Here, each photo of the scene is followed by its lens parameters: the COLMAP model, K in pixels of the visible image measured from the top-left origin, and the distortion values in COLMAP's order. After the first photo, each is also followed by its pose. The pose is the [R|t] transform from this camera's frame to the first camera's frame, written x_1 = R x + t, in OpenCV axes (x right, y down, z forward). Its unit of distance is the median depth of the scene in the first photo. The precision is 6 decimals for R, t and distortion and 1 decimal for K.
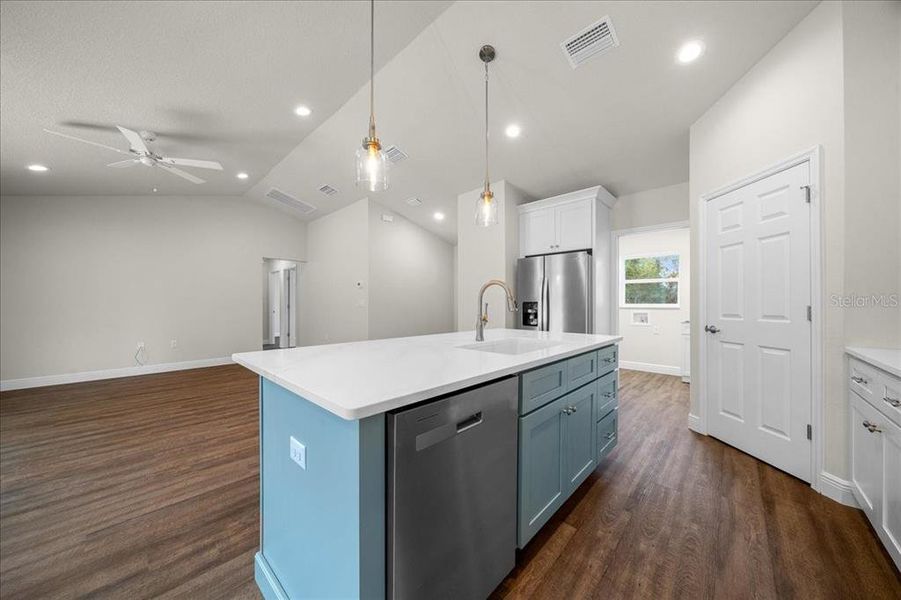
lens RADIAL K [[308.8, 0, 453.7], [0, 308.8, 303.2], [0, 0, 1]] dist [-0.004962, -0.000224]
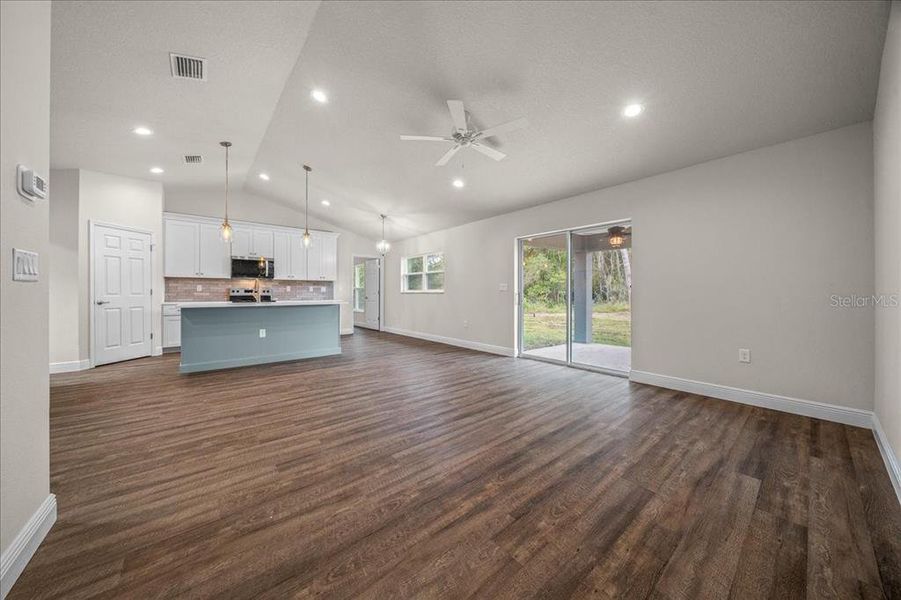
lens RADIAL K [[308.8, 0, 448.1], [0, 308.8, 293.6], [0, 0, 1]] dist [-0.004962, -0.000224]
pose [[-0.990176, 0.002127, 0.139814, -1.105071], [0.001979, 0.999997, -0.001202, 0.035753], [-0.139816, -0.000913, -0.990177, 2.043543]]
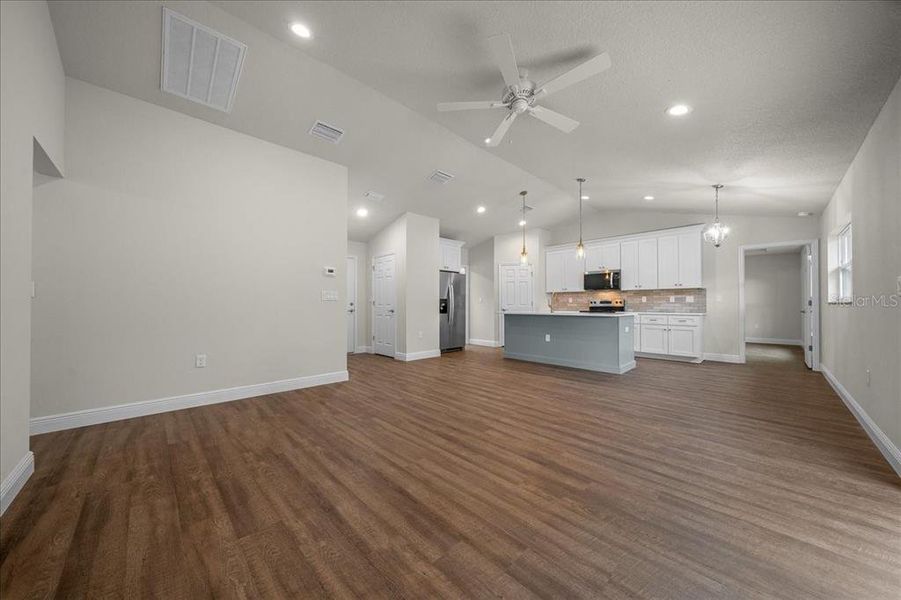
lens RADIAL K [[308.8, 0, 449.2], [0, 308.8, 301.3], [0, 0, 1]] dist [-0.004962, -0.000224]
pose [[0.055502, 0.013817, 0.998363, -1.803108], [-0.001672, 0.999904, -0.013746, 0.039620], [-0.998457, -0.000906, 0.055519, 1.156507]]
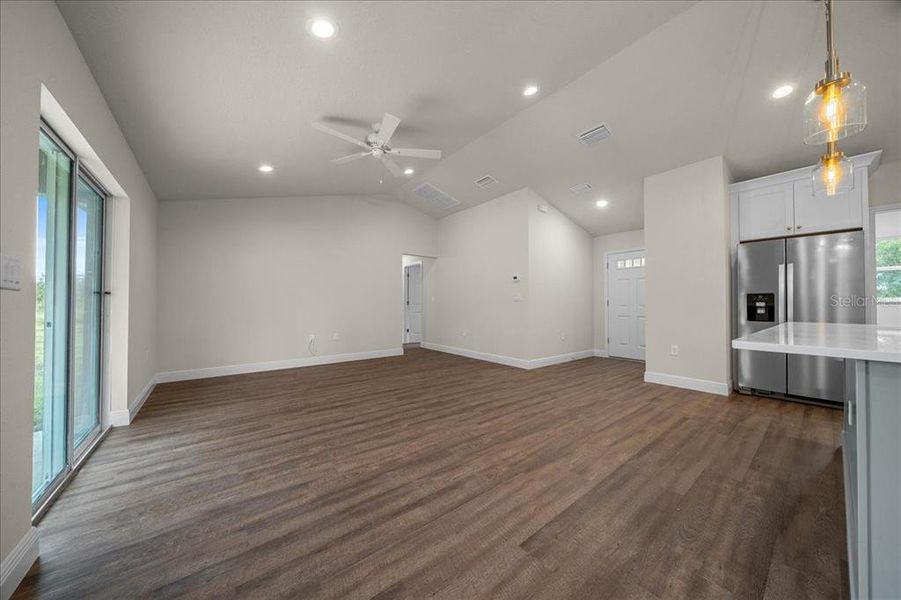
lens RADIAL K [[308.8, 0, 453.1], [0, 308.8, 296.4], [0, 0, 1]] dist [-0.004962, -0.000224]
pose [[0.988731, -0.001209, -0.149699, -0.613163], [-0.002413, 0.999709, -0.024007, 0.033998], [0.149685, 0.024098, 0.988440, 0.043923]]
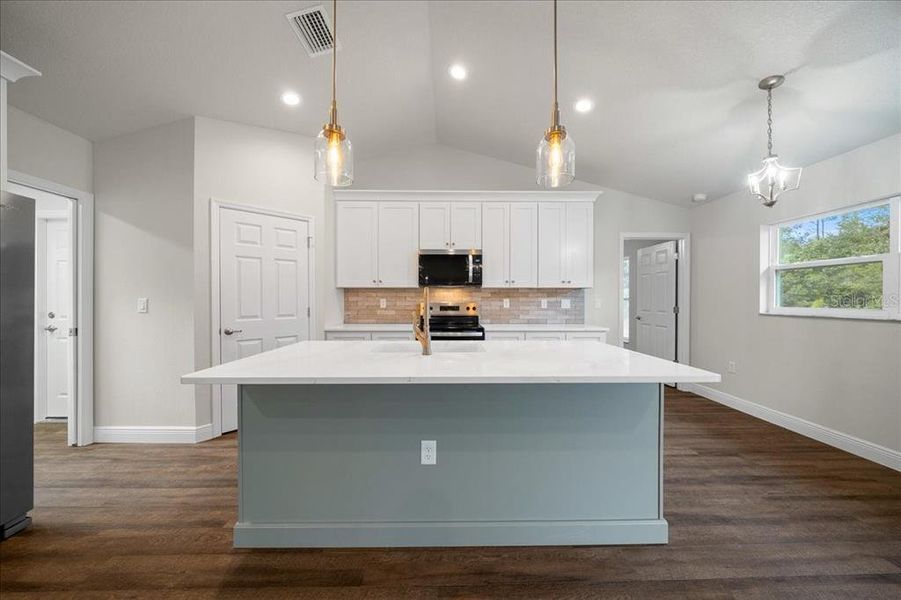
lens RADIAL K [[308.8, 0, 449.9], [0, 308.8, 299.9], [0, 0, 1]] dist [-0.004962, -0.000224]
pose [[-0.689863, -0.000044, 0.723940, -0.385973], [-0.000848, 0.999999, -0.000747, -0.019046], [-0.723940, -0.001129, -0.689863, 1.006464]]
